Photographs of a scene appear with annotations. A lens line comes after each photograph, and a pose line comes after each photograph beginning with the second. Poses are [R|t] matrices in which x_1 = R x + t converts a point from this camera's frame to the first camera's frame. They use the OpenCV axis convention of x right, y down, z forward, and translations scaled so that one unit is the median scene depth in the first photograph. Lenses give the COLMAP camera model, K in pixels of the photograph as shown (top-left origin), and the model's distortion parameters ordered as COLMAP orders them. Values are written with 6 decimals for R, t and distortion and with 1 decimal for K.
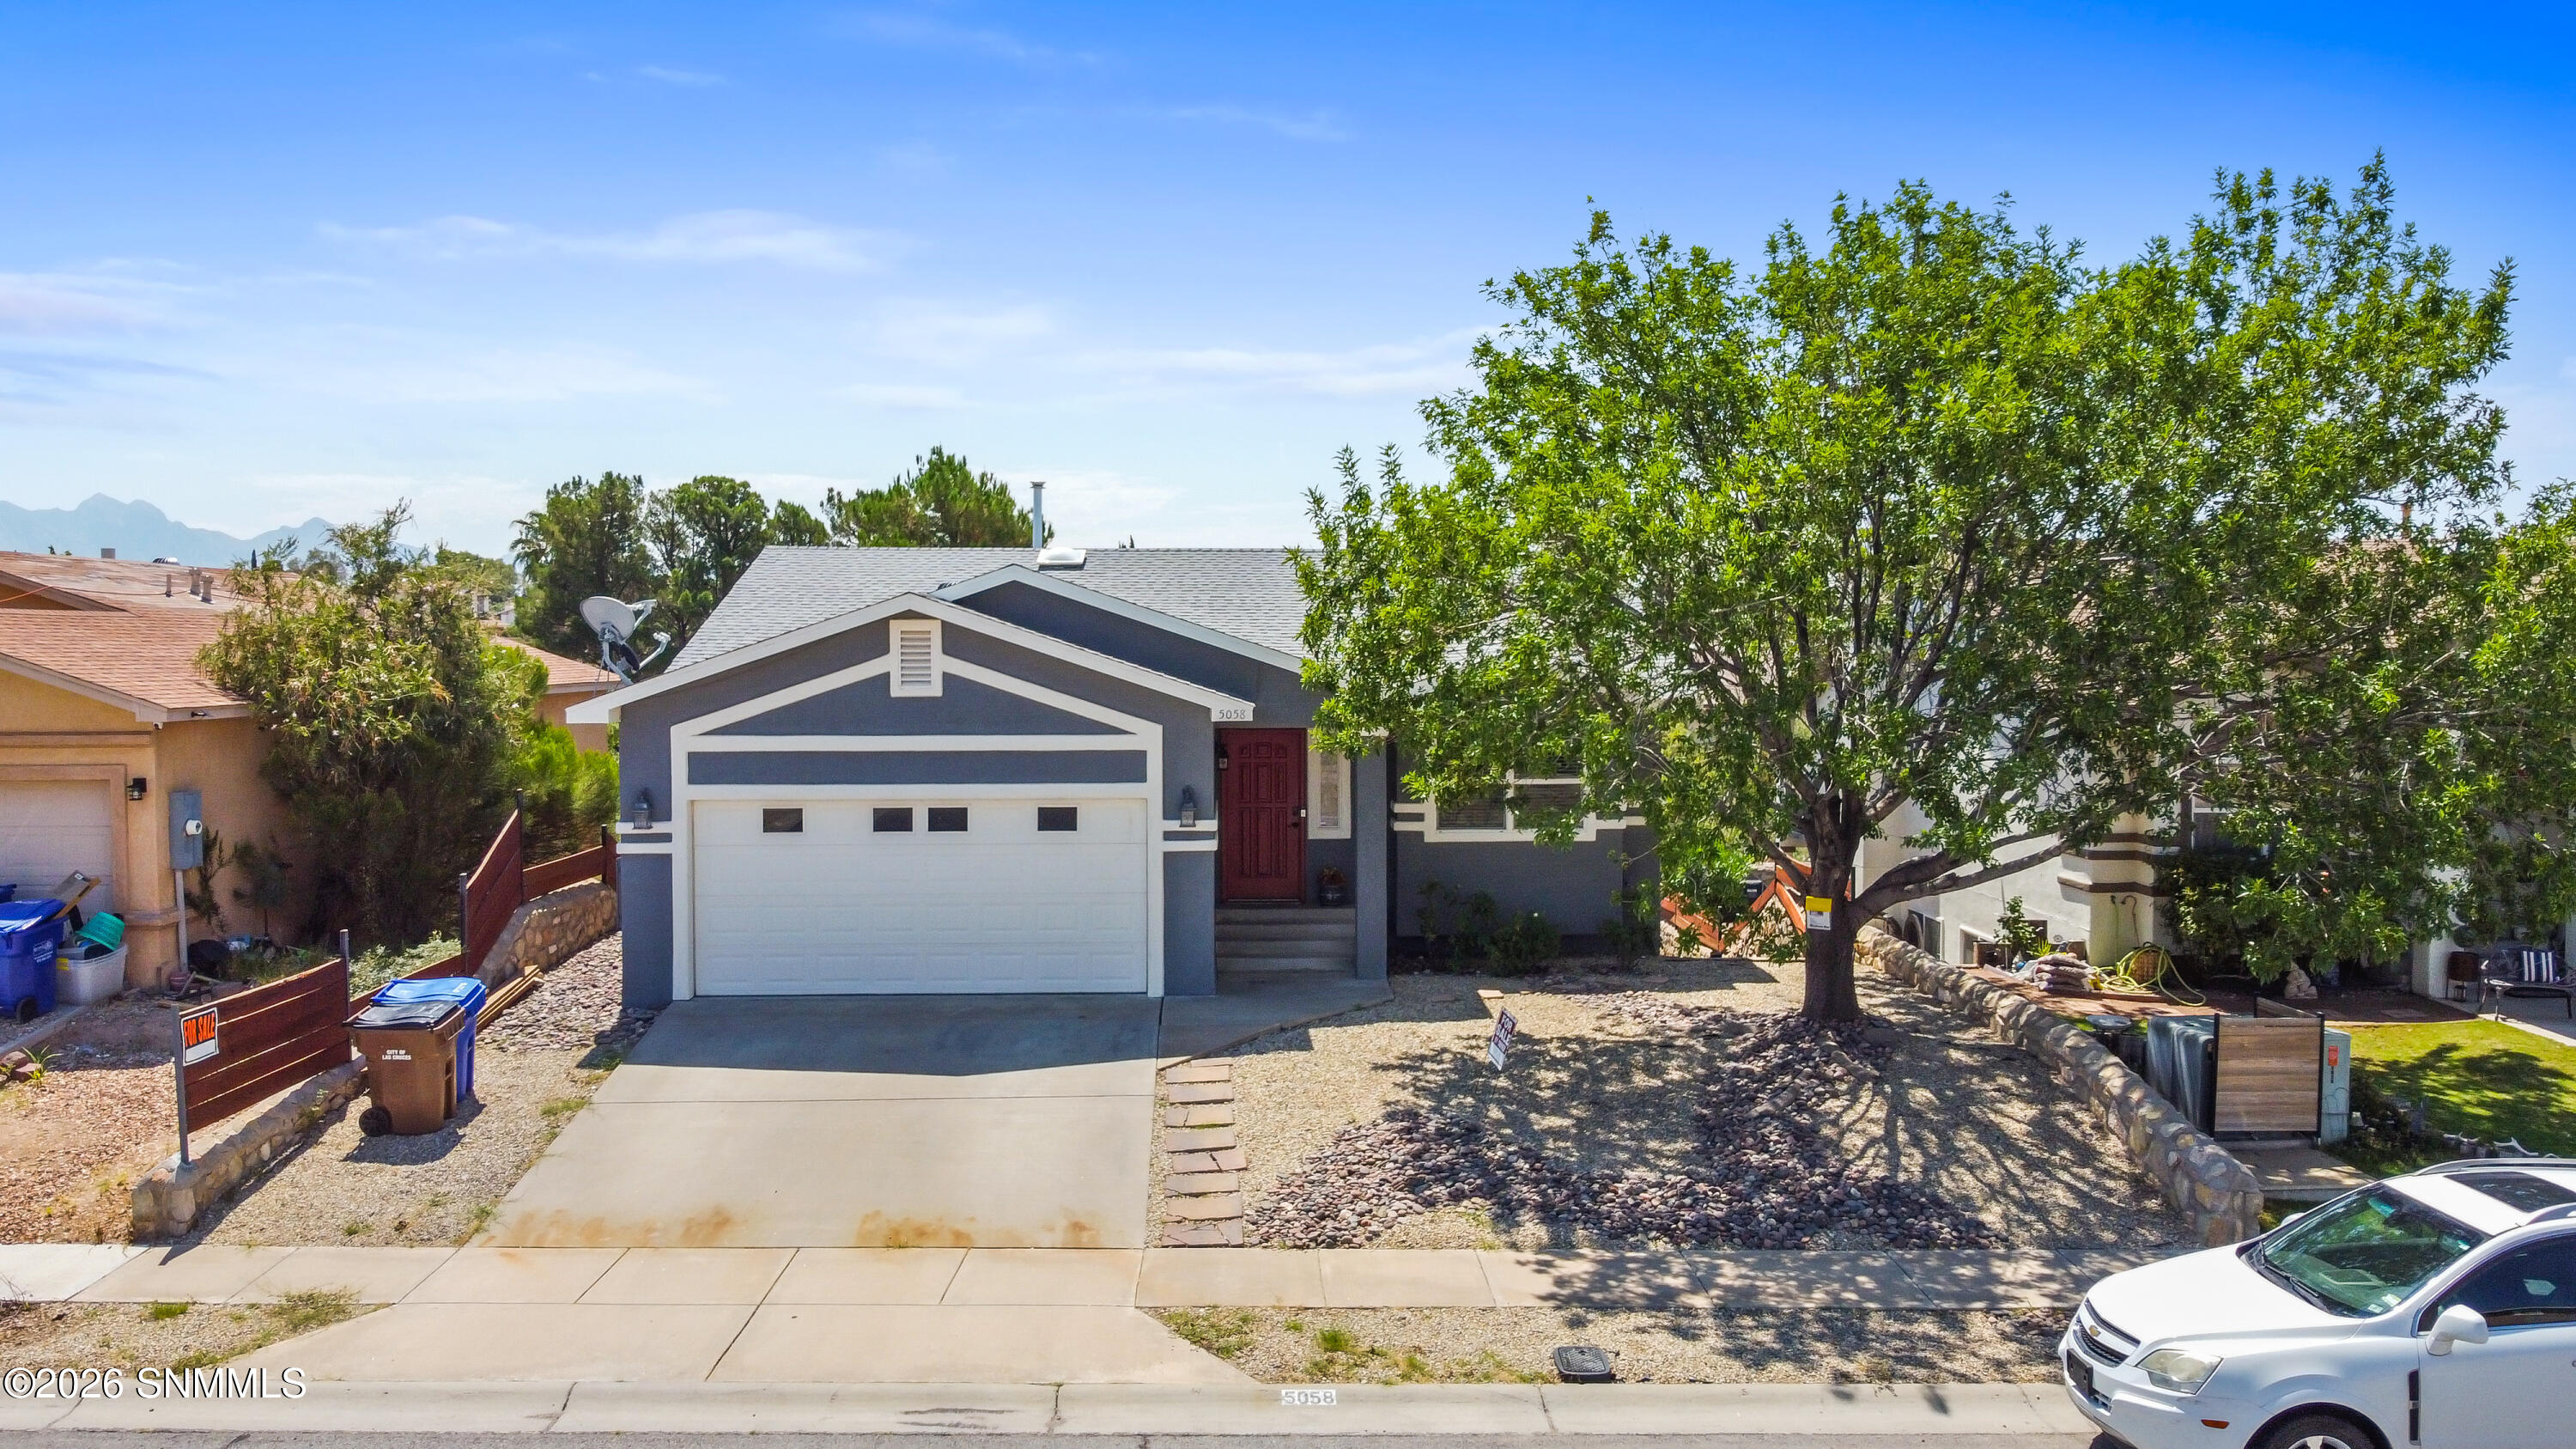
lens RADIAL K [[1984.1, 0, 1288.0], [0, 1984.1, 724.5], [0, 0, 1]] dist [-0.000093, -0.012031]
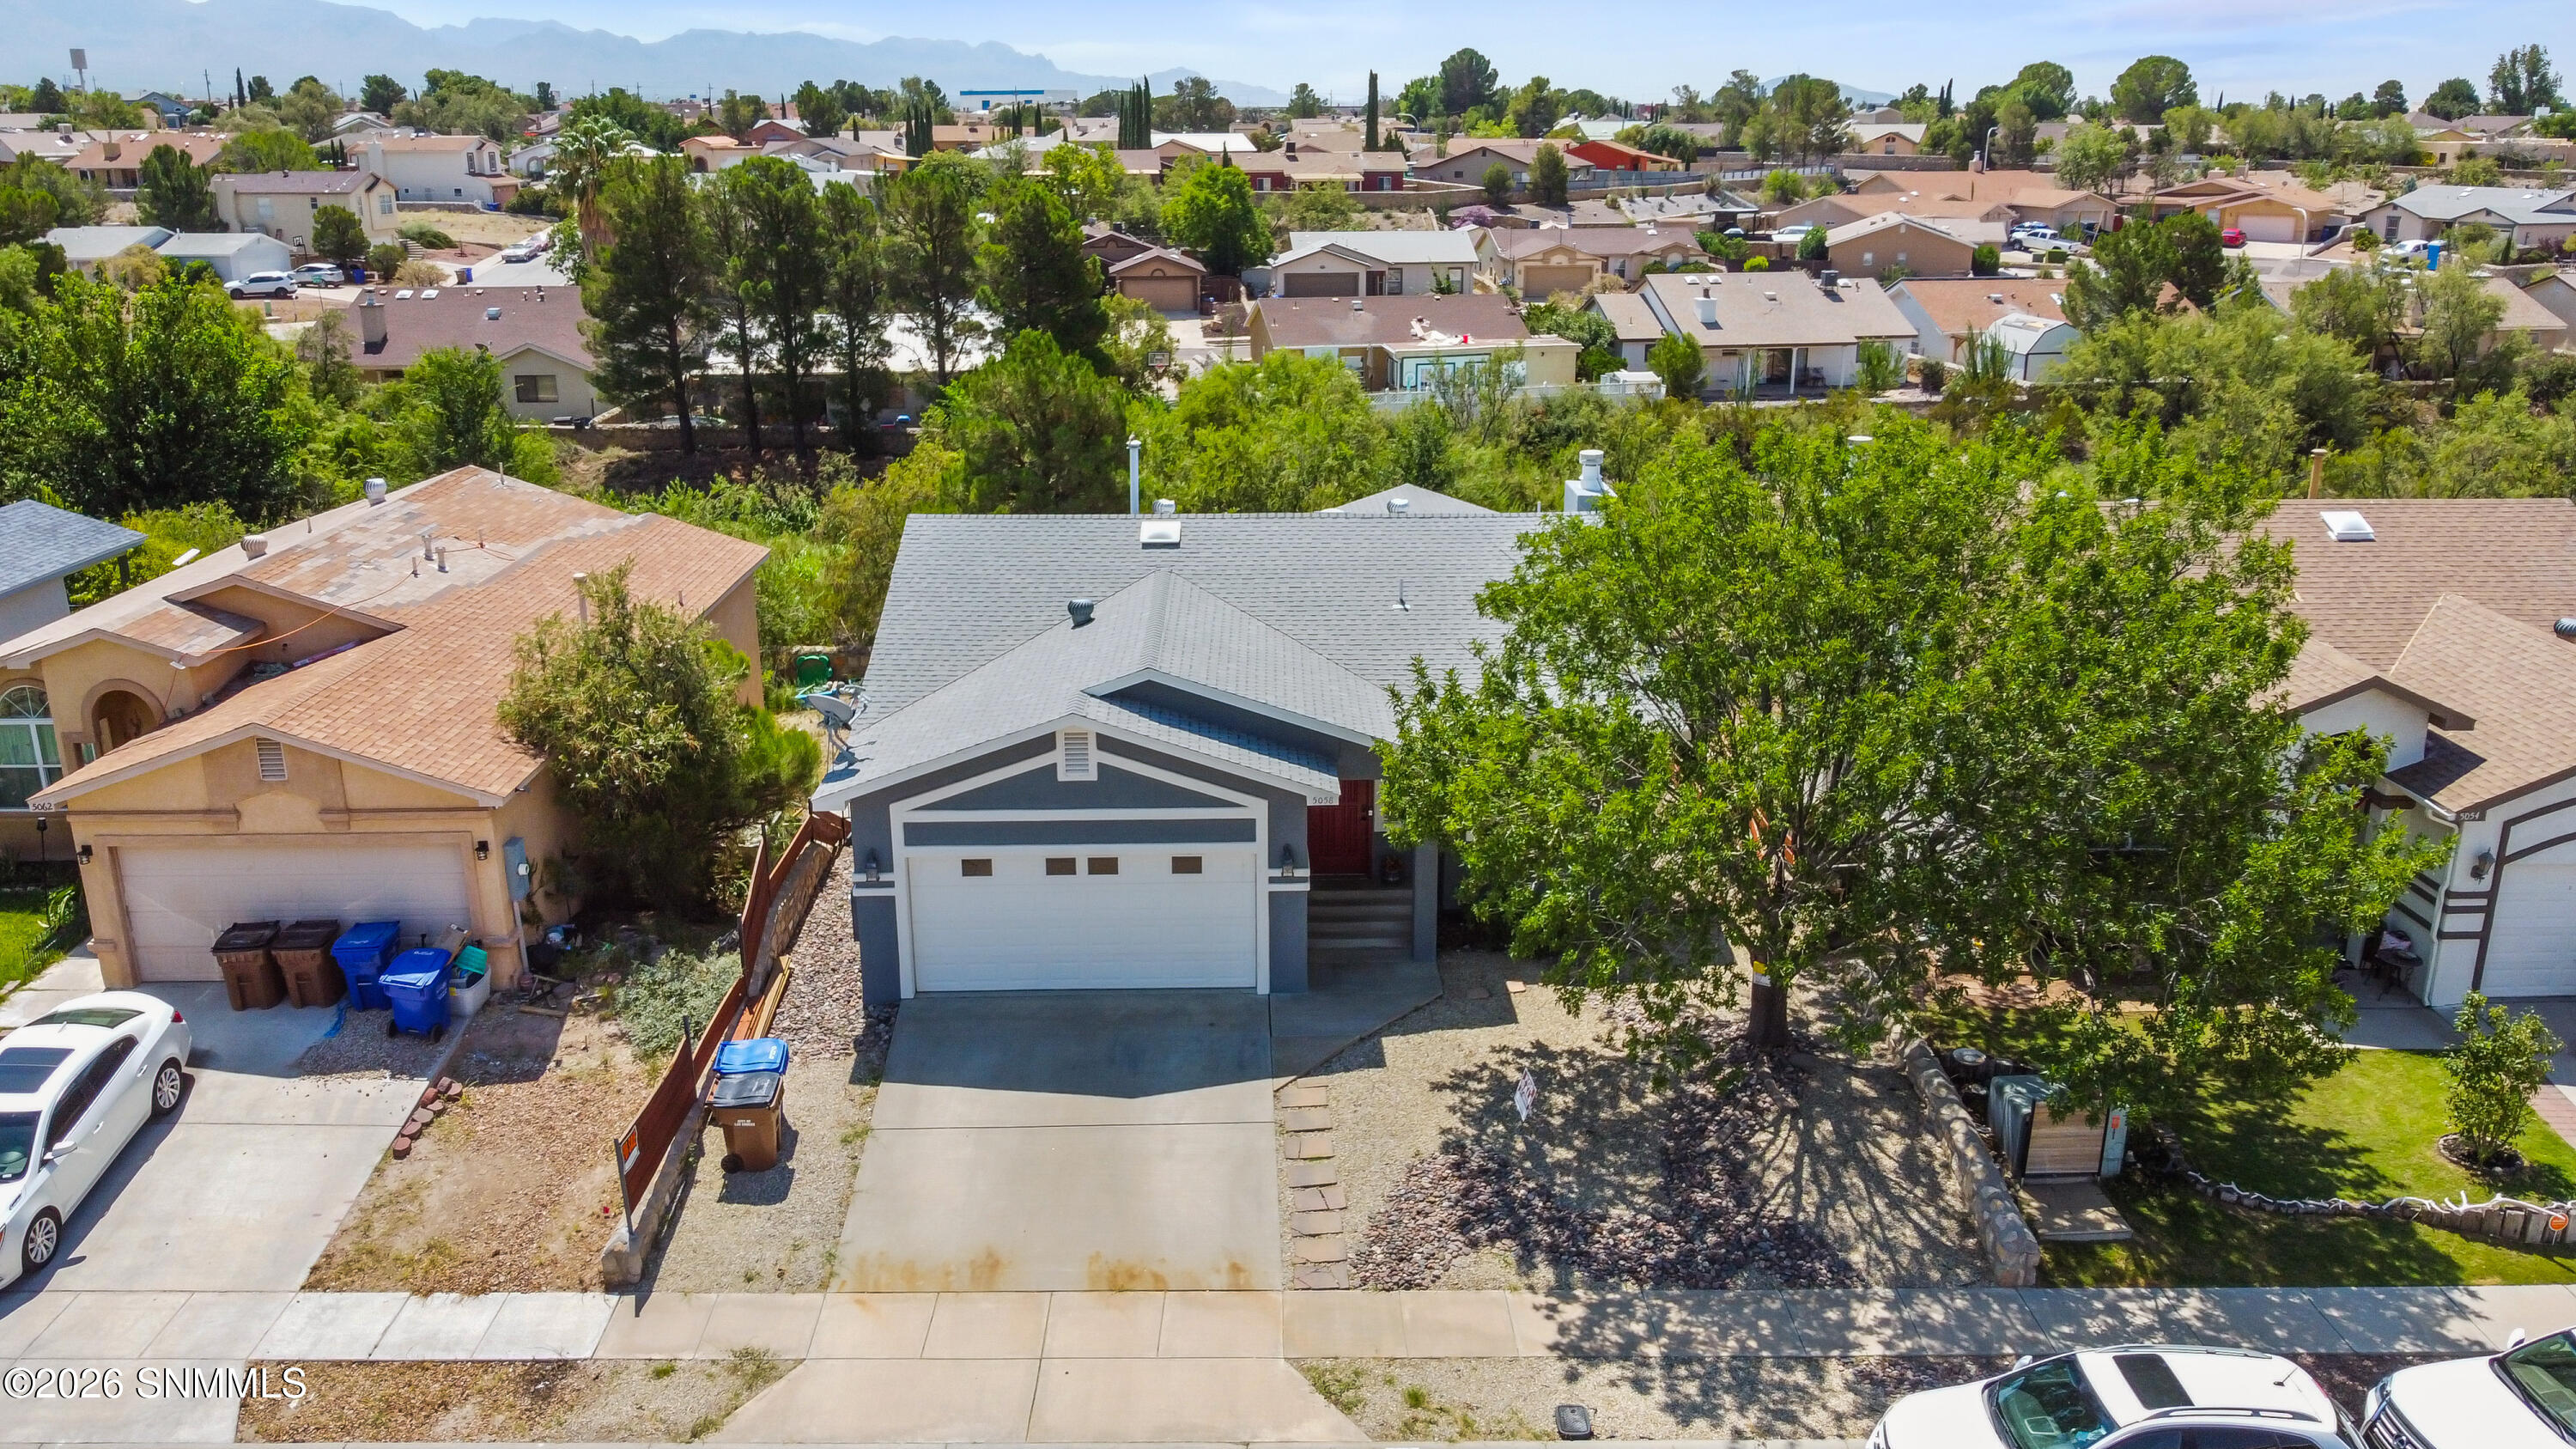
lens RADIAL K [[1984.1, 0, 1288.0], [0, 1984.1, 724.5], [0, 0, 1]] dist [-0.000093, -0.012031]
pose [[0.999976, -0.001753, -0.006633, -0.053563], [0.003393, 0.966658, 0.256049, -0.486611], [0.005963, -0.256066, 0.966641, -0.304526]]
